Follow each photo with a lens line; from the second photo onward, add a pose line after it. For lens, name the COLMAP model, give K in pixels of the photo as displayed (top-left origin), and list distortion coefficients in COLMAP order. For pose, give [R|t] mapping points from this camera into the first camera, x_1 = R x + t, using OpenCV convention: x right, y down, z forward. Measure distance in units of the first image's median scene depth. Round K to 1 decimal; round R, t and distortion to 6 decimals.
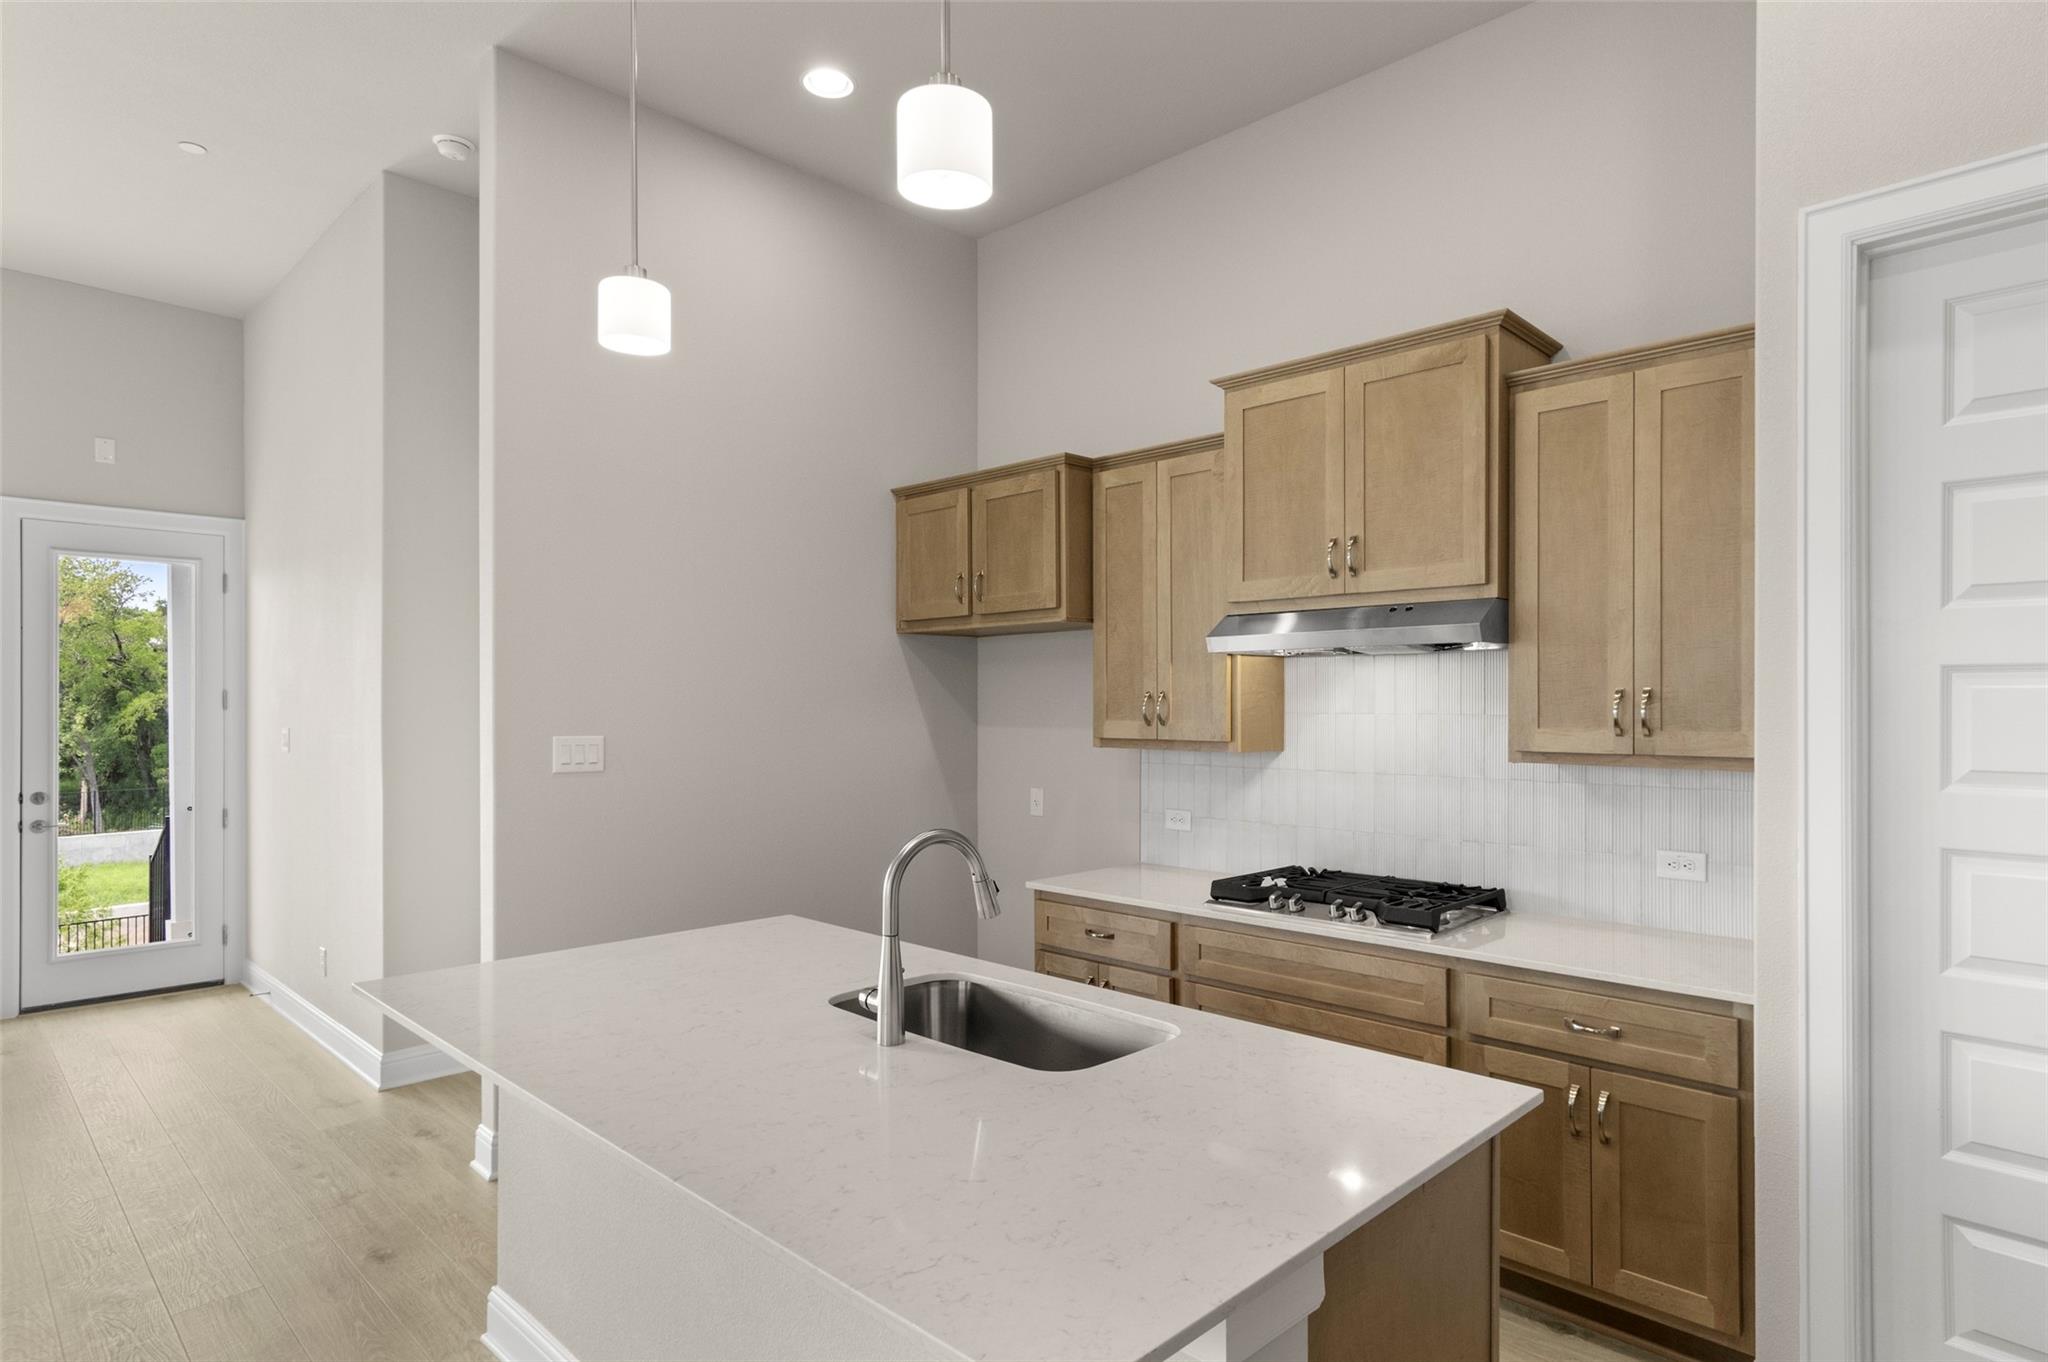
lens RADIAL K [[1111.3, 0, 1072.4], [0, 1111.3, 704.9], [0, 0, 1]] dist [0.003669, -0.001371]
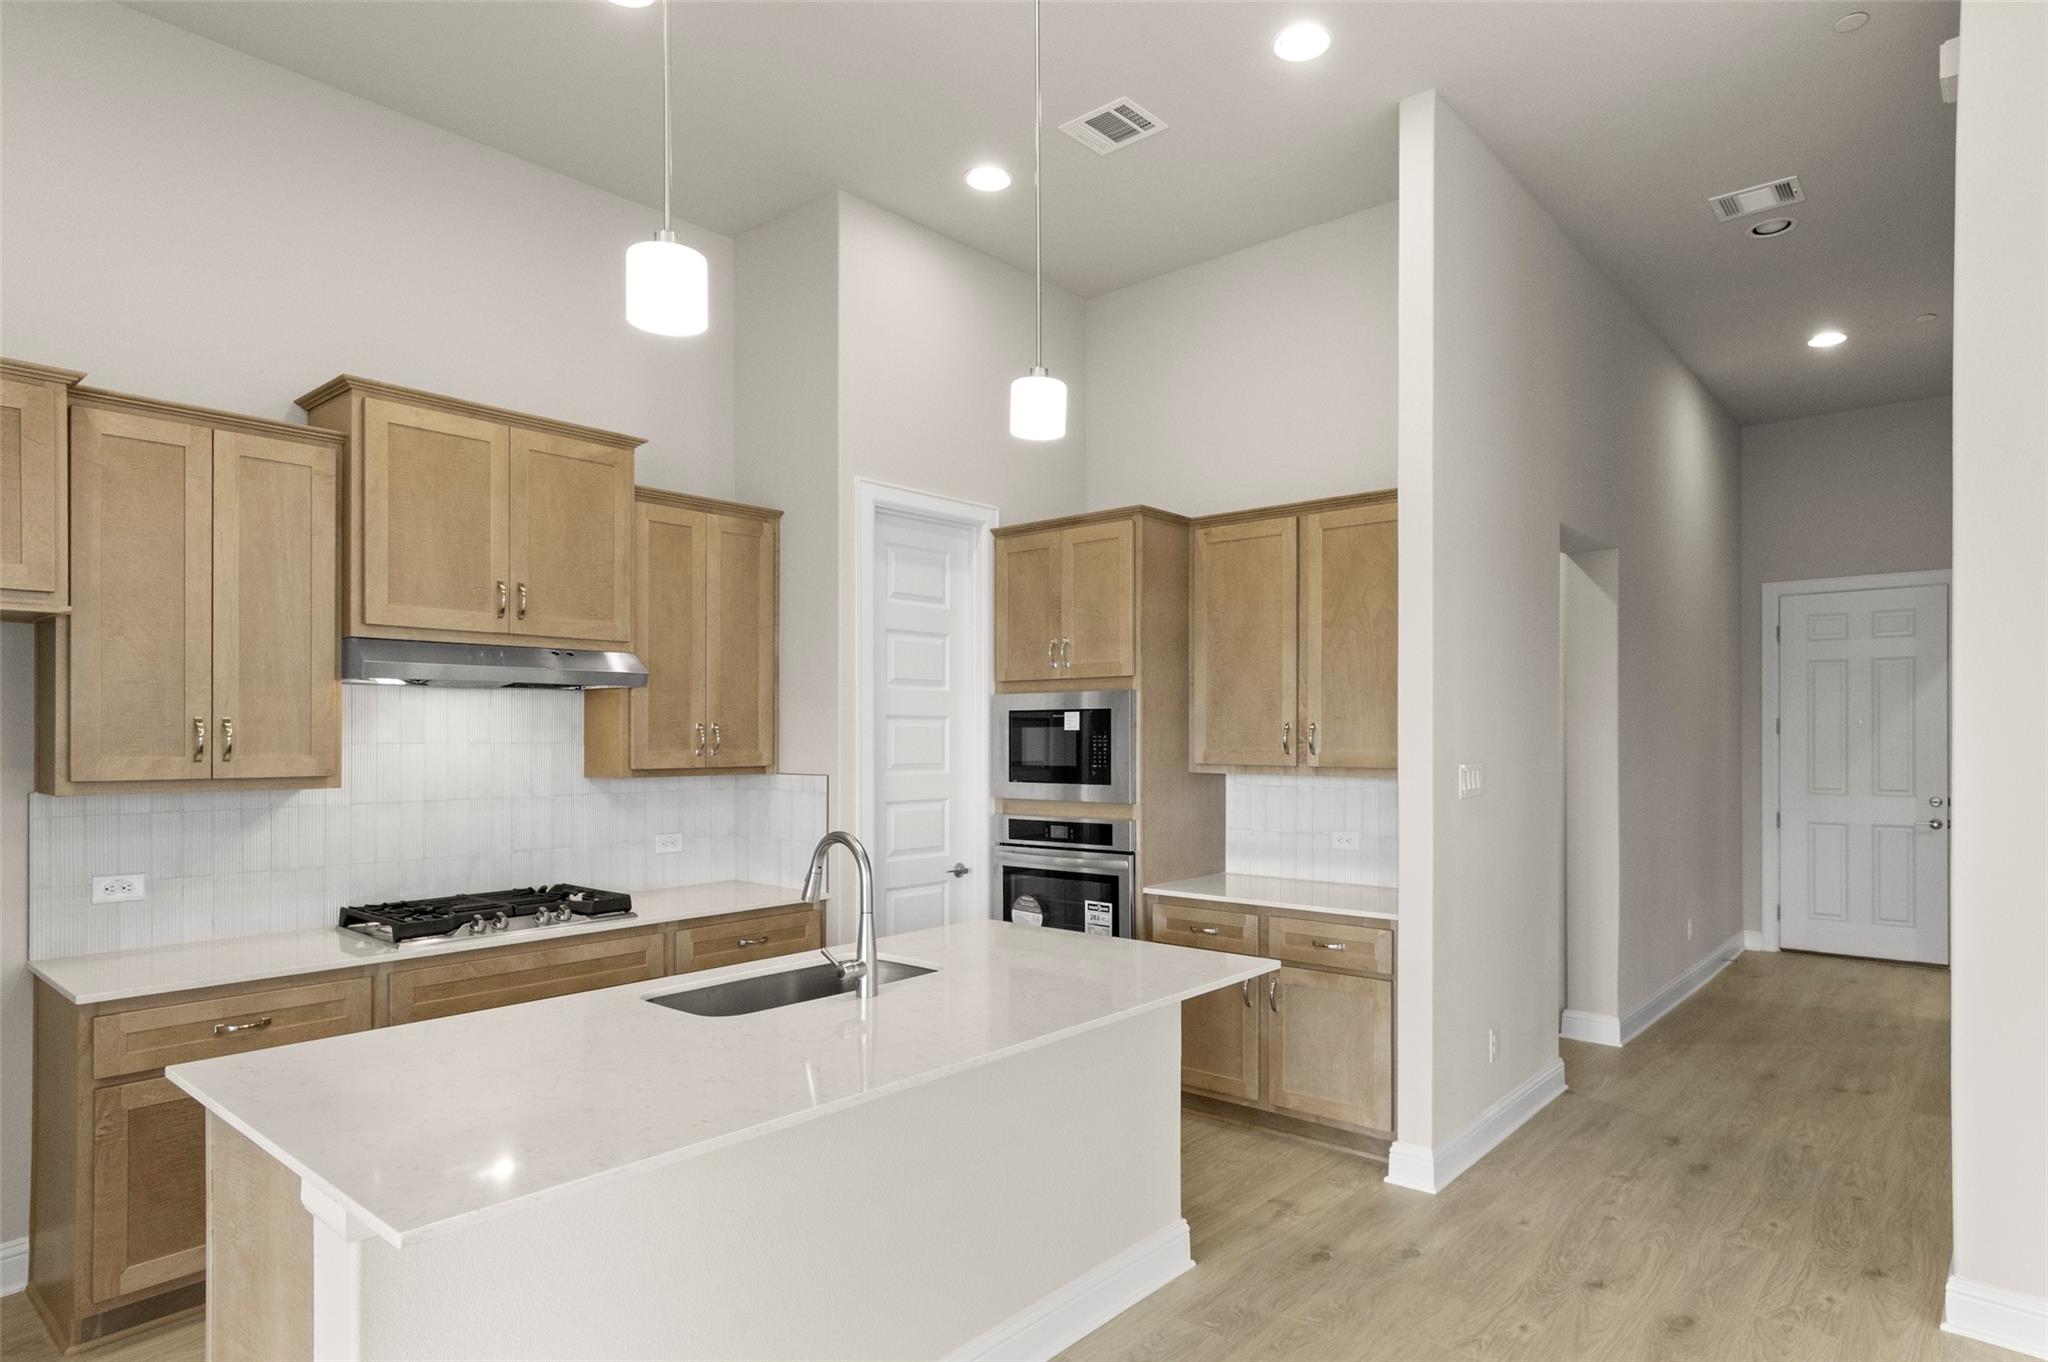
lens RADIAL K [[1137.7, 0, 1067.2], [0, 1137.7, 734.1], [0, 0, 1]] dist [0.004148, -0.001884]
pose [[-0.059551, -0.000891, 0.998225, -0.768181], [0.001610, 0.999998, 0.000988, -0.000665], [-0.998224, 0.001666, -0.059550, 0.435654]]
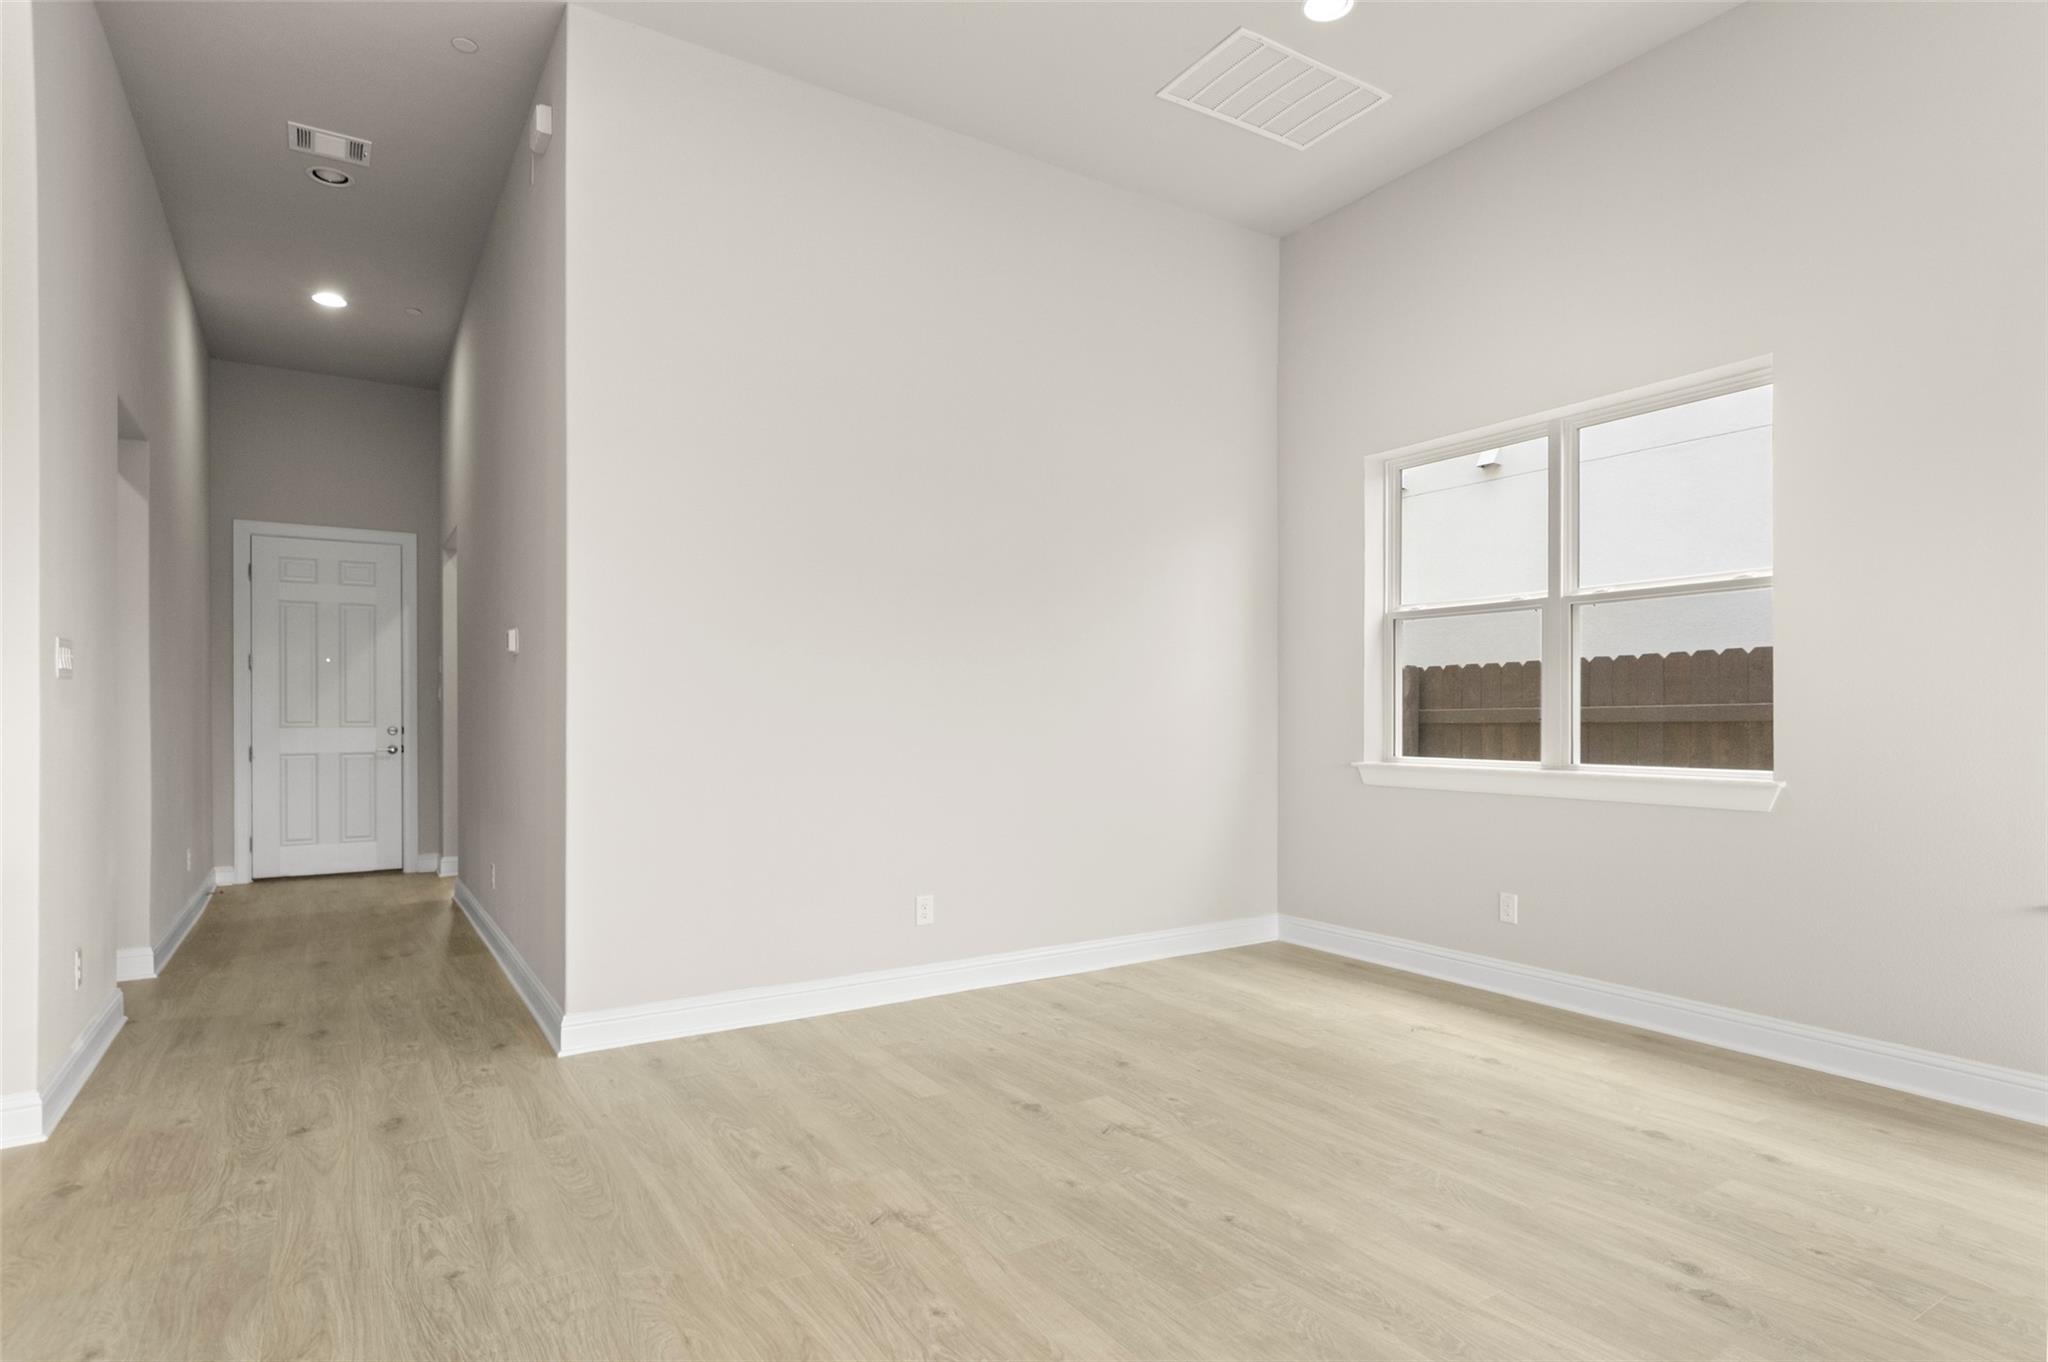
lens RADIAL K [[1091.9, 0, 1061.3], [0, 1091.9, 733.2], [0, 0, 1]] dist [-0.002289, -0.000725]
pose [[-0.975241, -0.002728, 0.221130, -0.706391], [0.001017, 0.999858, 0.016822, 0.085436], [-0.221144, 0.016630, -0.975099, 0.664270]]
